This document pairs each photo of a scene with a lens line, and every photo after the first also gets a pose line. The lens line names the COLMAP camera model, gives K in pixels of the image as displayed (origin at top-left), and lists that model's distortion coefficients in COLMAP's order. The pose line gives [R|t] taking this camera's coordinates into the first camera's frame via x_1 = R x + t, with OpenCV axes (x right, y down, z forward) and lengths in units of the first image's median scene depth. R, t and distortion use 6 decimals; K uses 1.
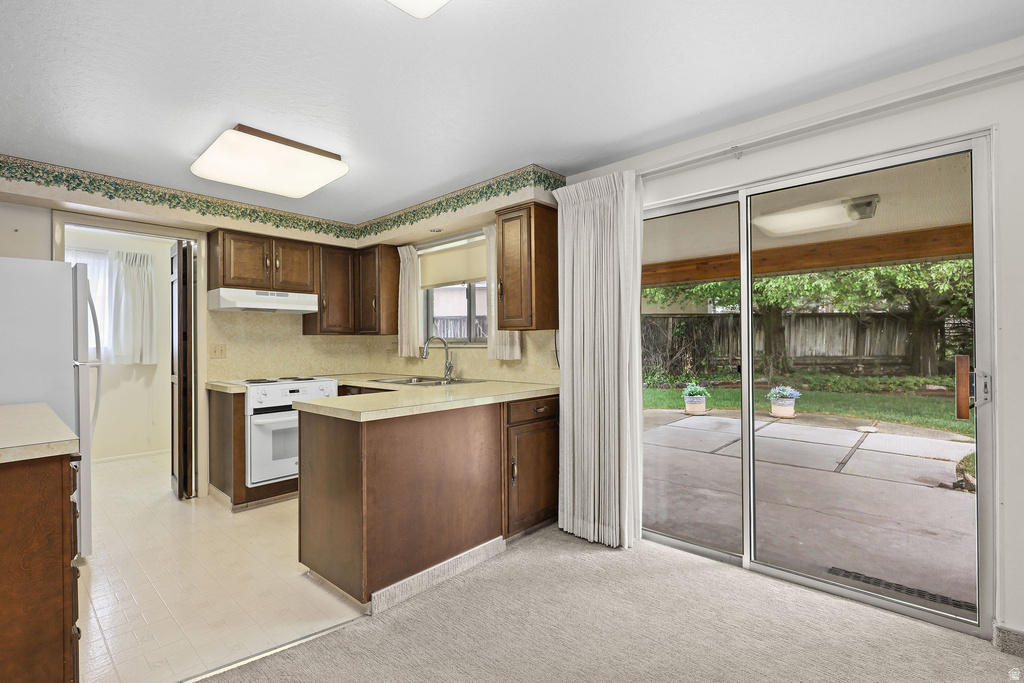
lens RADIAL K [[468.8, 0, 508.7], [0, 468.8, 340.9], [0, 0, 1]] dist [0.003044, 0.000164]
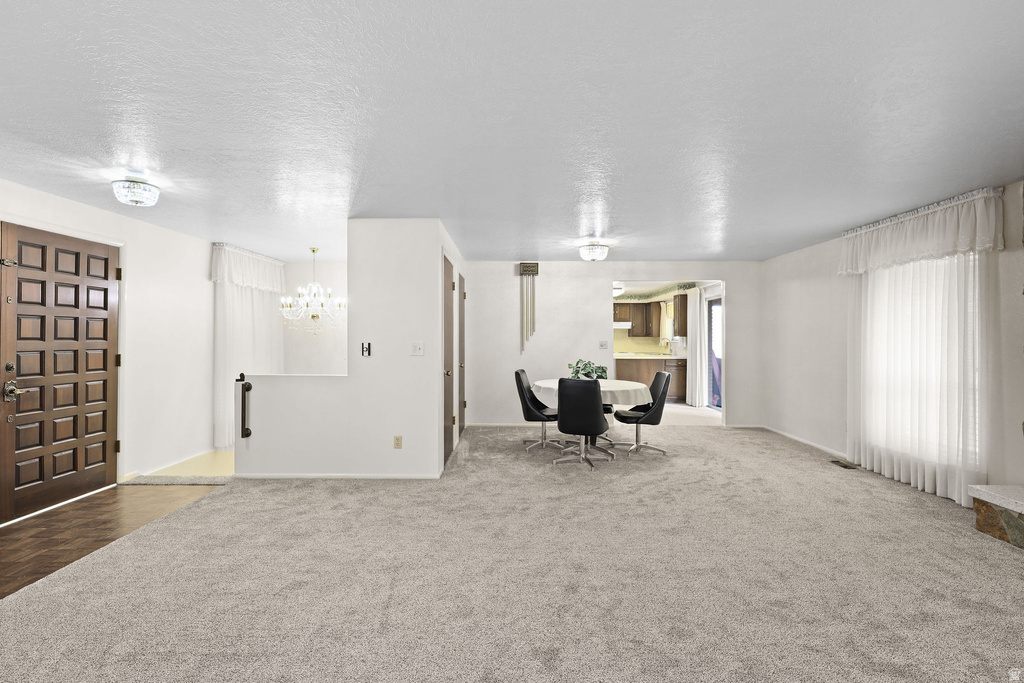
lens RADIAL K [[468.8, 0, 506.3], [0, 468.8, 332.3], [0, 0, 1]] dist [0.003044, 0.000164]
pose [[0.660617, -0.000853, -0.750722, 1.375731], [-0.004191, 0.999980, -0.004824, -0.029176], [0.750711, 0.006333, 0.660600, -1.589119]]
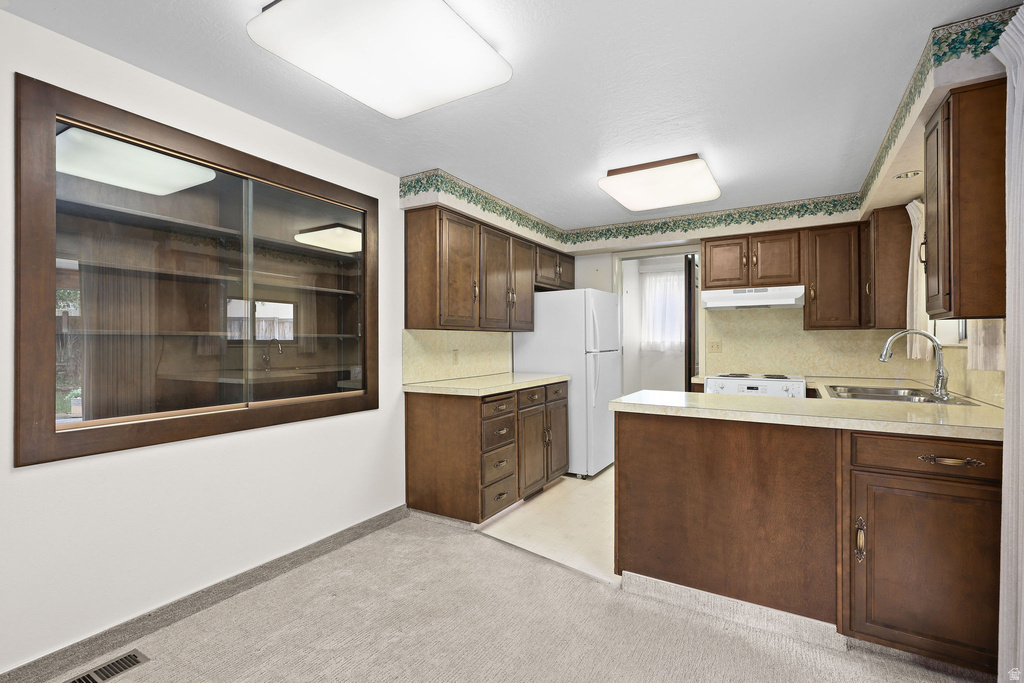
lens RADIAL K [[468.8, 0, 502.6], [0, 468.8, 341.0], [0, 0, 1]] dist [0.003044, 0.000164]
pose [[0.191395, 0.007909, -0.981481, 0.439862], [0.004978, 0.999947, 0.009029, -0.003829], [0.981500, -0.006613, 0.191346, 0.316270]]
